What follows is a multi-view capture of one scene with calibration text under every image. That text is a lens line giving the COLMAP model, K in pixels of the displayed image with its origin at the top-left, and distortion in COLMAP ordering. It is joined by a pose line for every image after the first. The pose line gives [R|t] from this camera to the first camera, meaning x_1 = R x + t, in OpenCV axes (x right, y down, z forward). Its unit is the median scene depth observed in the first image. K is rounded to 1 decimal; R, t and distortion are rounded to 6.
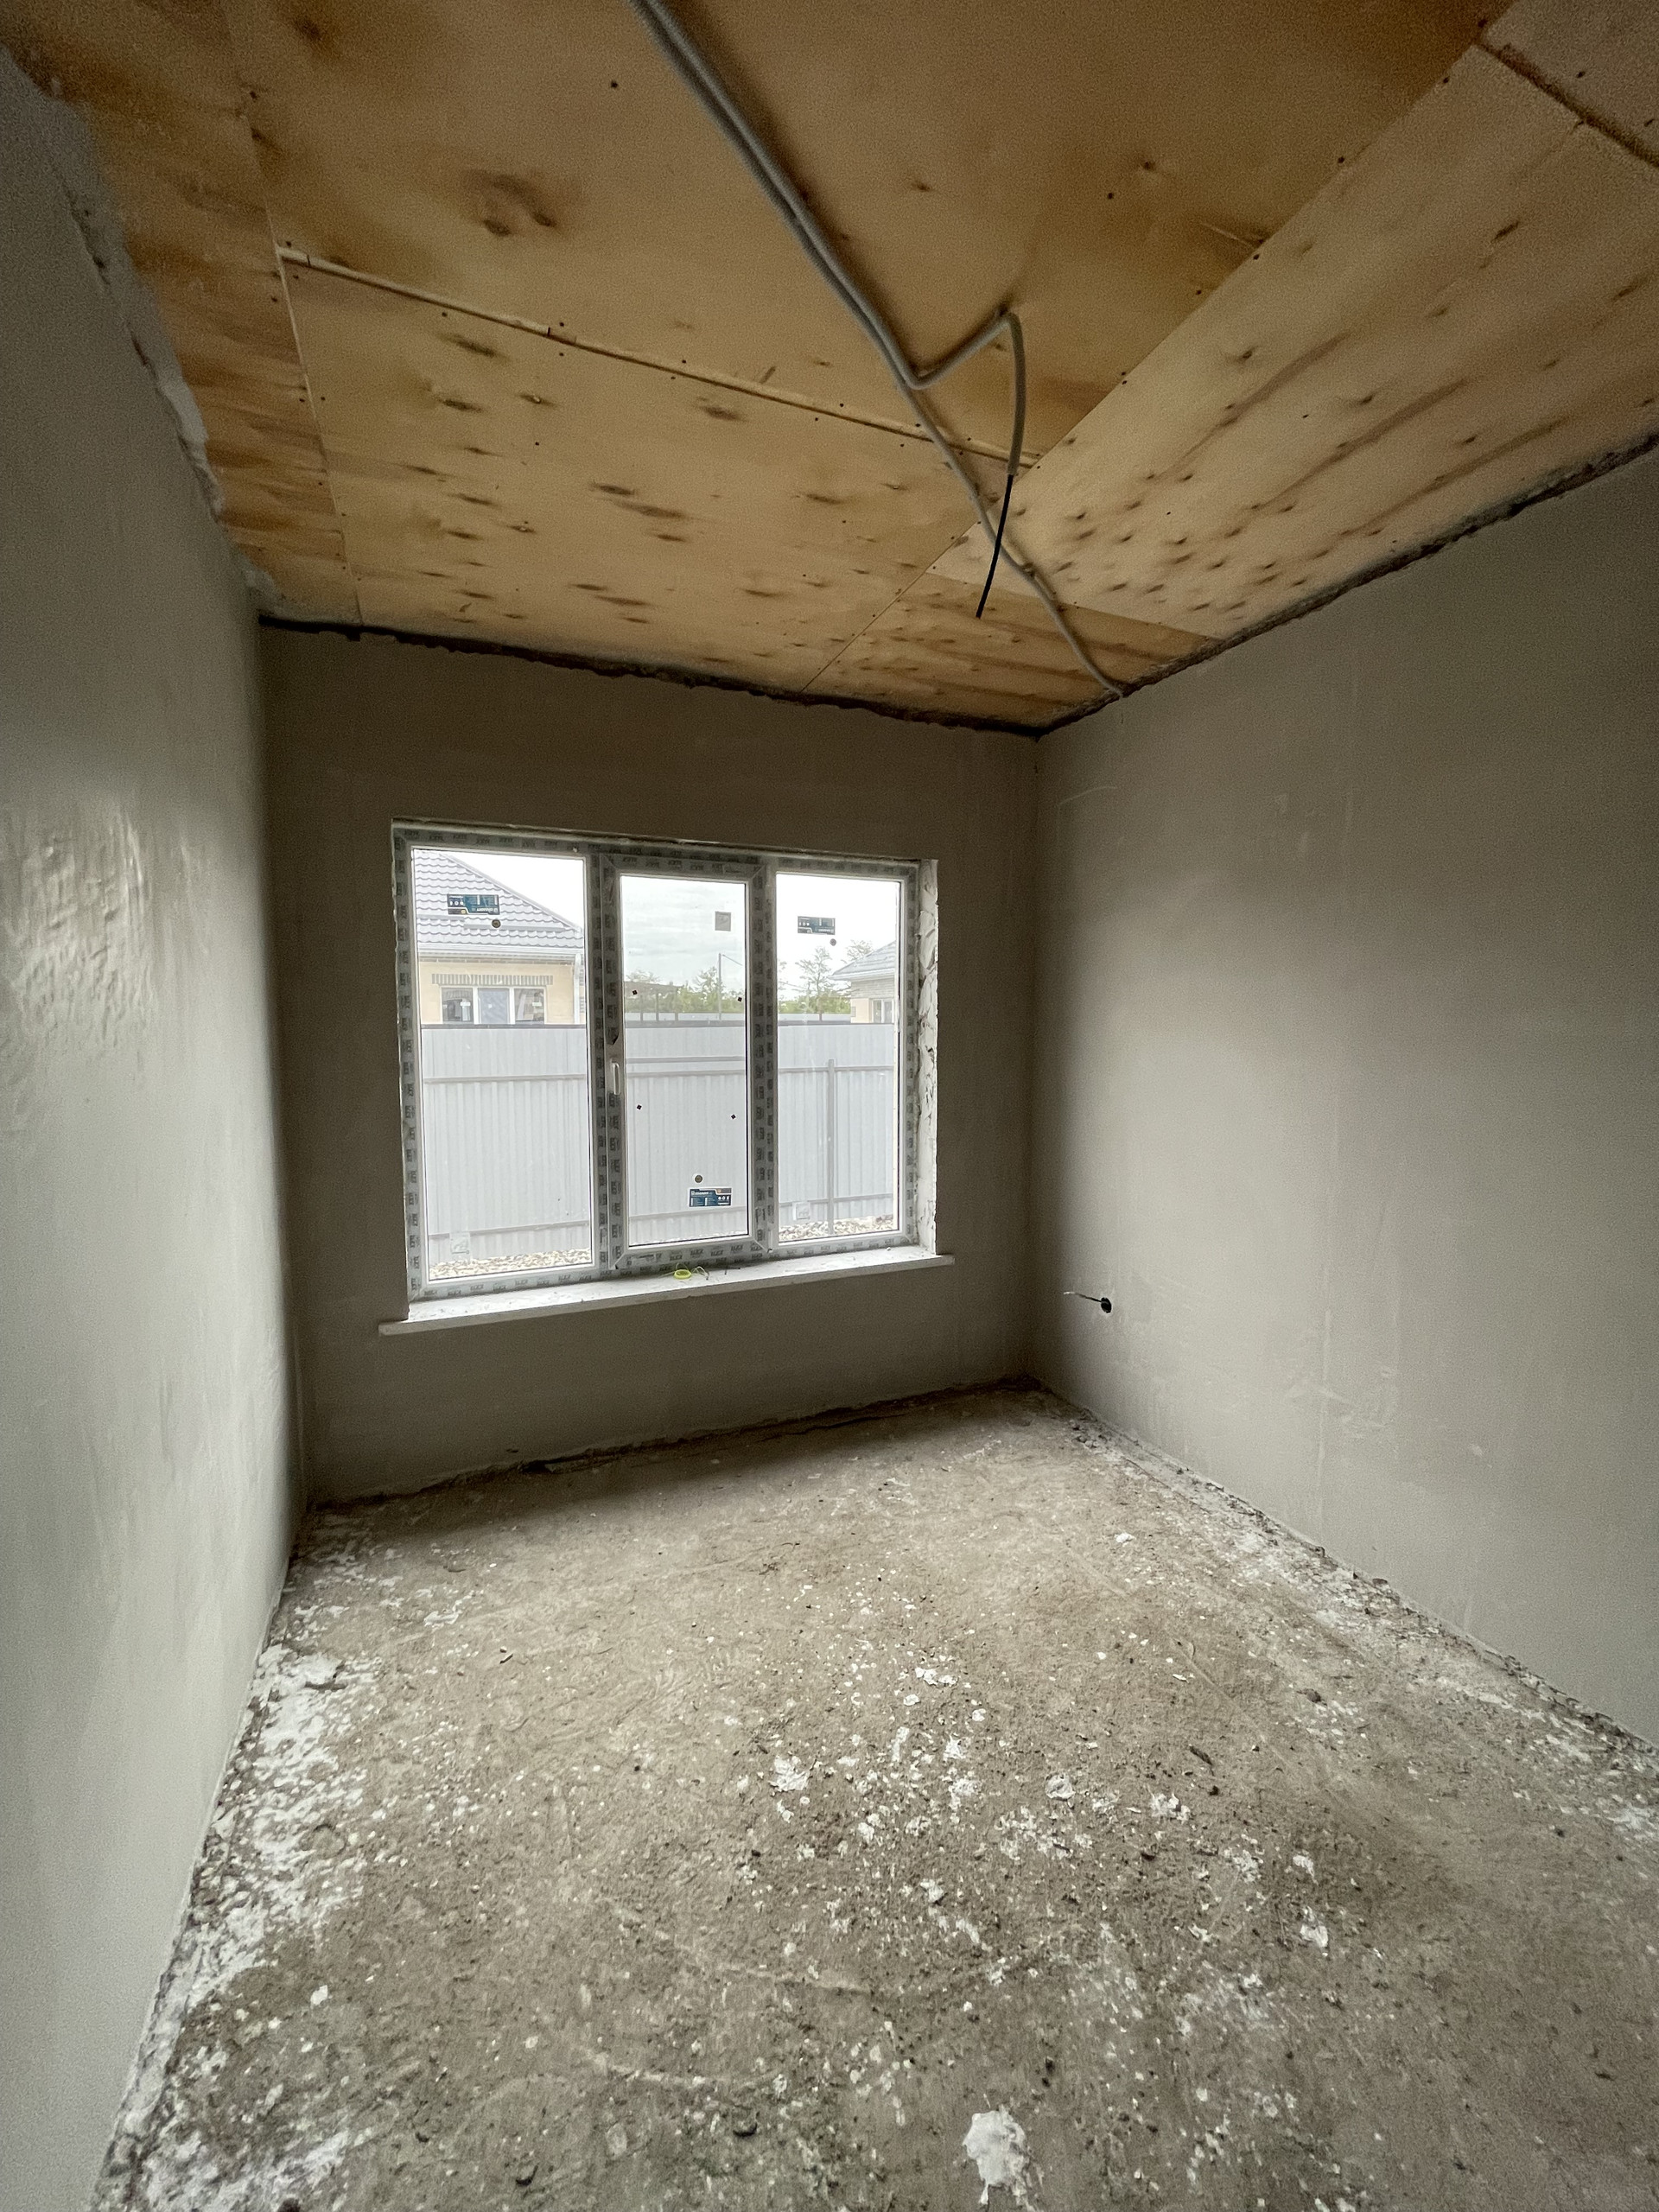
lens RADIAL K [[889.6, 0, 827.7], [0, 889.6, 1107.7], [0, 0, 1]] dist [-0.000939, 0.000248]
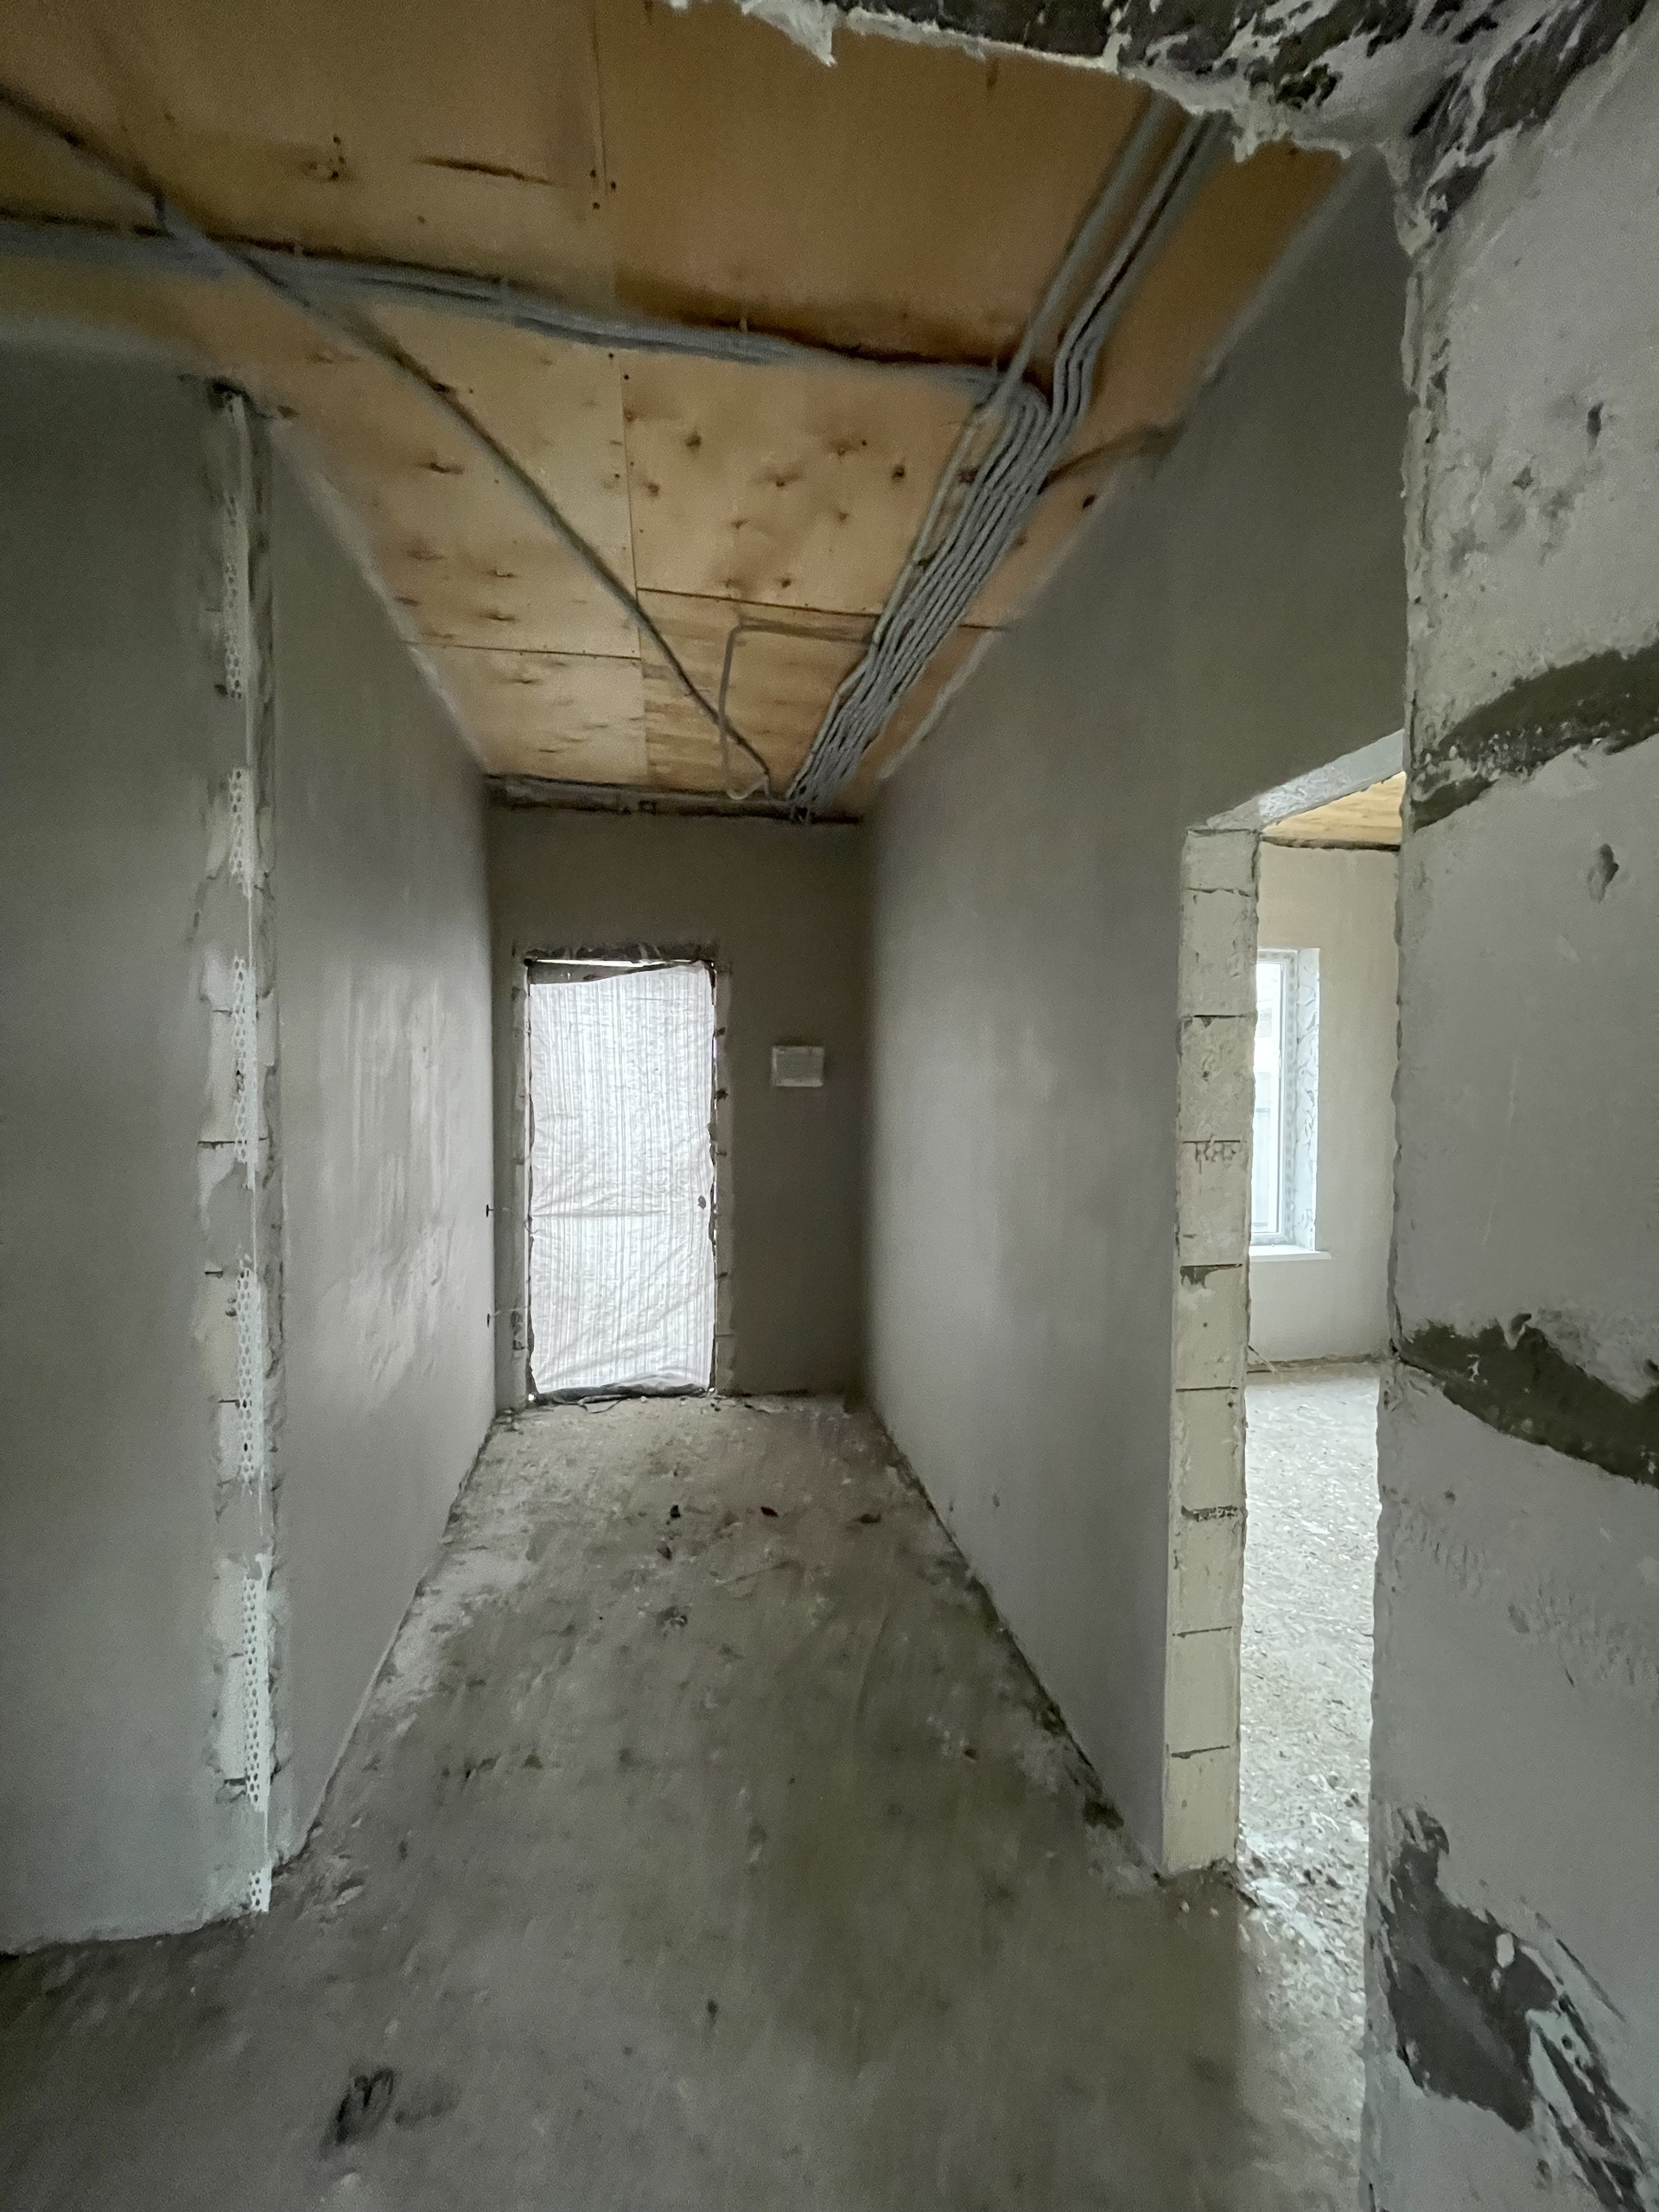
lens RADIAL K [[889.6, 0, 837.0], [0, 889.6, 1111.3], [0, 0, 1]] dist [-0.000939, 0.000248]
pose [[0.977954, 0.019632, -0.207895, -0.307875], [-0.030428, 0.998342, -0.048858, 0.050016], [0.206591, 0.054106, 0.976930, -0.436349]]
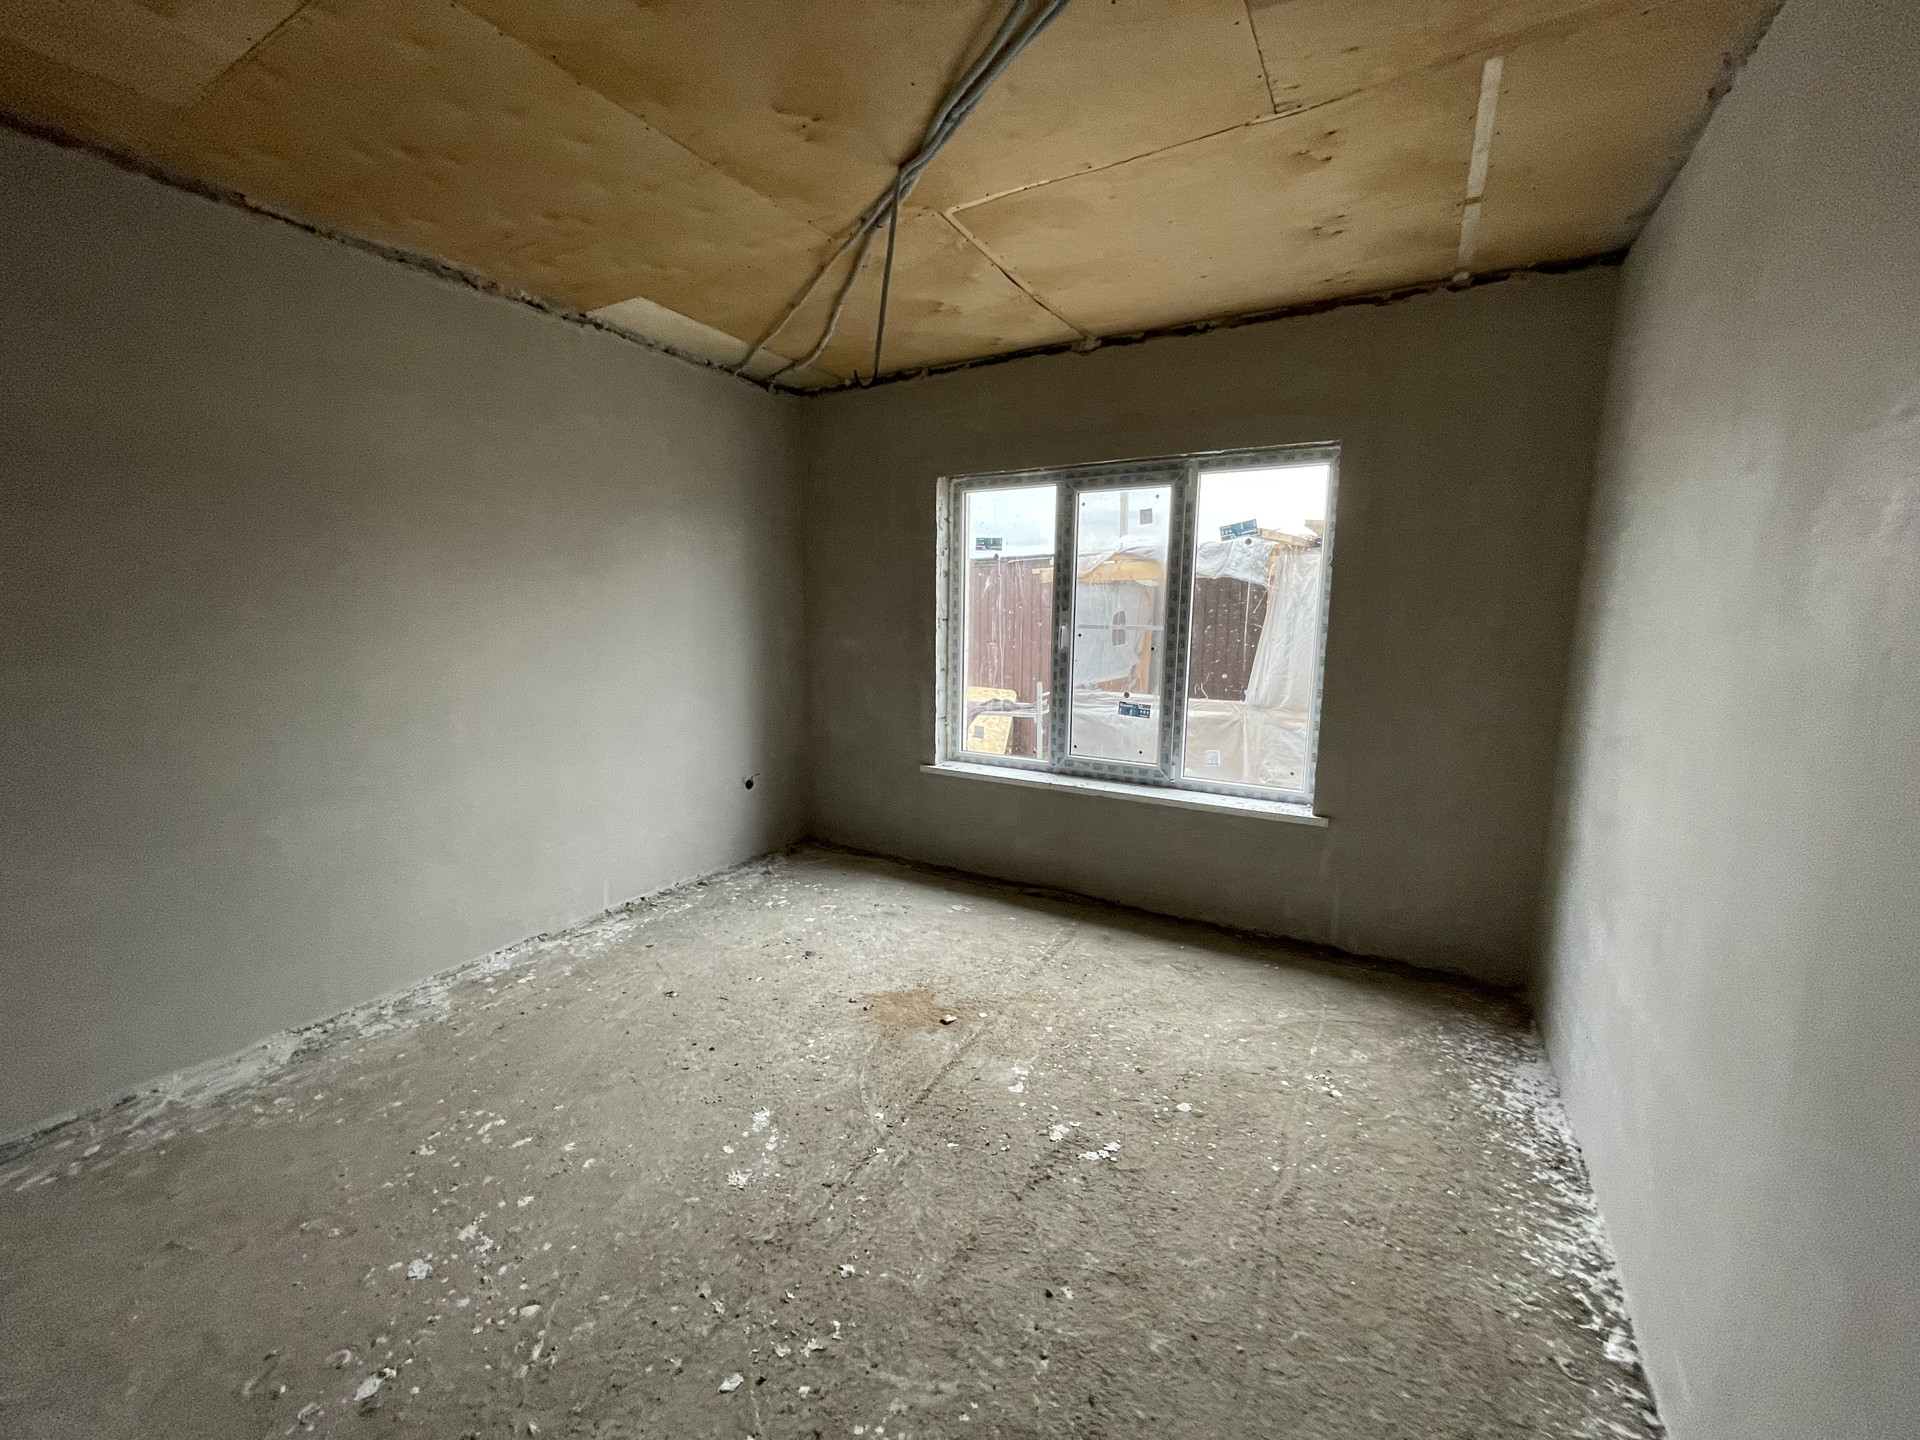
lens RADIAL K [[772.2, 0, 966.4], [0, 772.2, 716.5], [0, 0, 1]] dist [-0.000939, 0.000248]
pose [[0.582563, 0.132640, -0.801890, 0.648443], [-0.076968, 0.991164, 0.108032, -0.025113], [0.809133, -0.001215, 0.587624, 0.126516]]
